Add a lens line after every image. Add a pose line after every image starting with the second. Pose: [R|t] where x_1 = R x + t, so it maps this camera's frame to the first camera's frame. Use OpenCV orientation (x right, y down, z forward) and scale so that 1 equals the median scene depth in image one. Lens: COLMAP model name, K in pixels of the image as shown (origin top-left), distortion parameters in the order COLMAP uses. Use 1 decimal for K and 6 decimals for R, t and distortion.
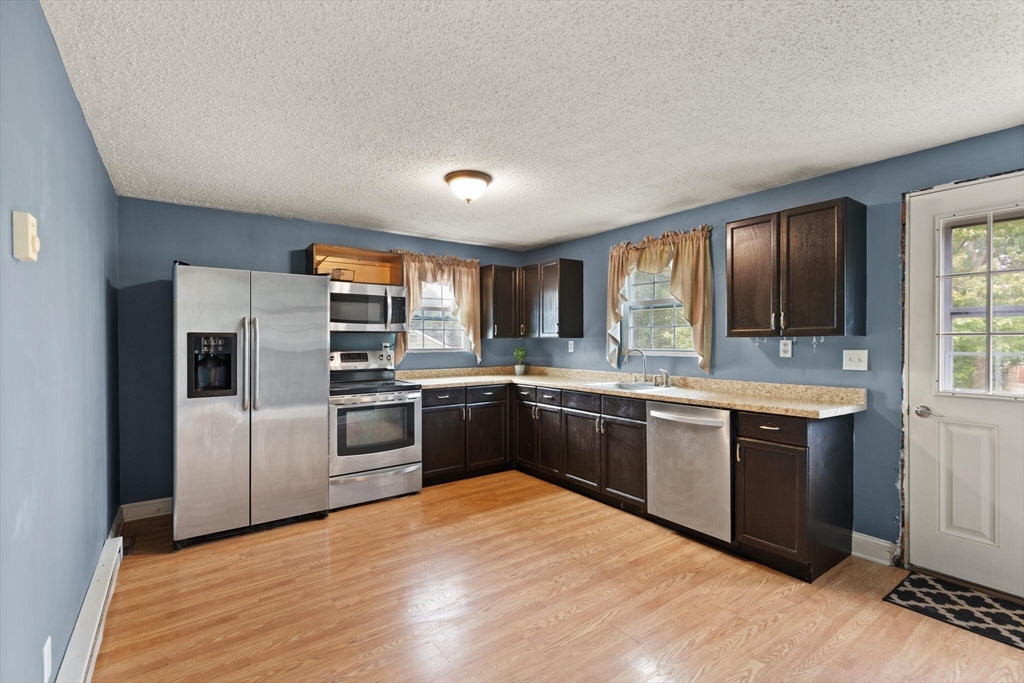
lens RADIAL K [[465.3, 0, 516.0], [0, 465.3, 342.5], [0, 0, 1]] dist [-0.000059, -0.000283]
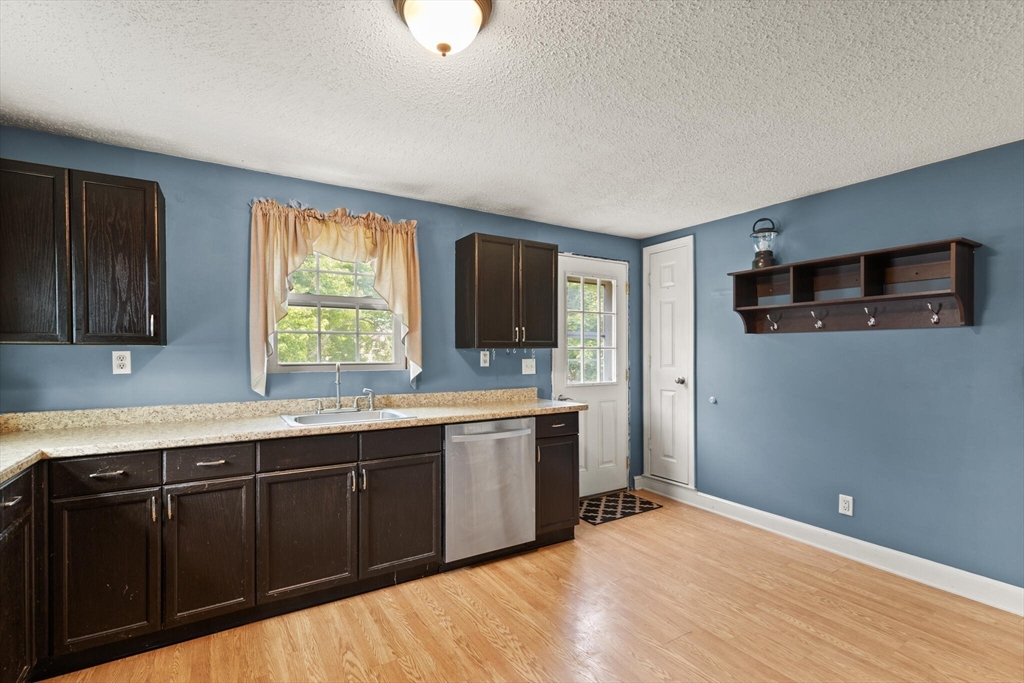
lens RADIAL K [[469.9, 0, 513.5], [0, 469.9, 358.5], [0, 0, 1]] dist [0.006319, -0.000497]
pose [[0.074948, -0.010400, 0.997133, -0.508027], [0.003885, 0.999941, 0.010137, 0.001107], [-0.997180, 0.003114, 0.074984, 0.795050]]
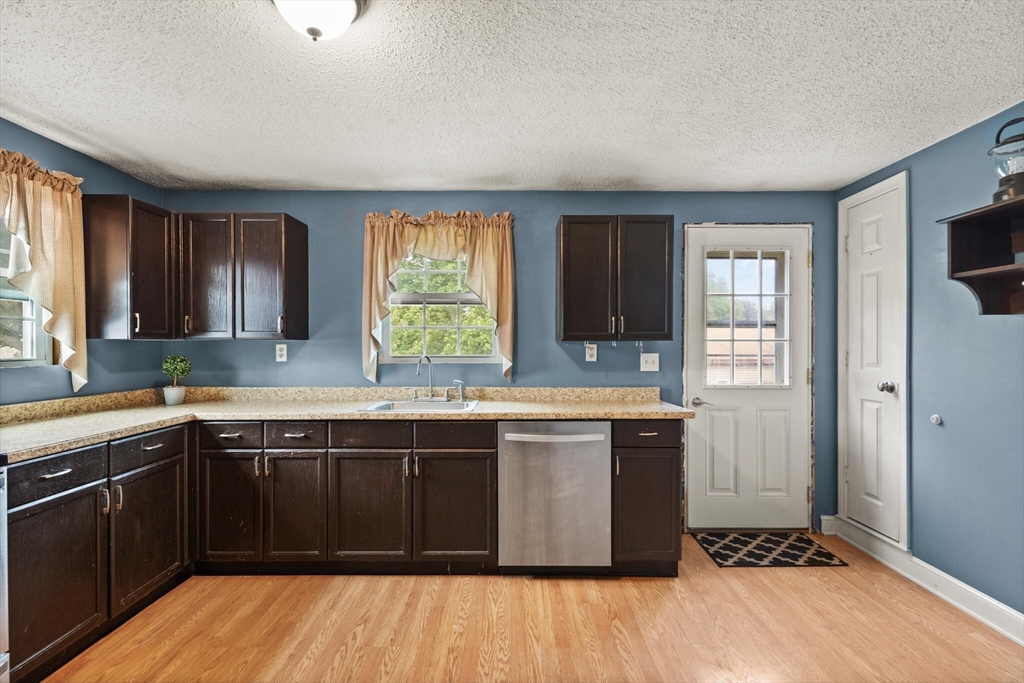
lens RADIAL K [[465.3, 0, 513.6], [0, 465.3, 350.6], [0, 0, 1]] dist [0.006003, -0.000460]
pose [[0.587970, -0.003724, 0.808874, -0.319401], [0.000586, 0.999991, 0.004179, 0.003659], [-0.808883, -0.001983, 0.587967, 0.508215]]
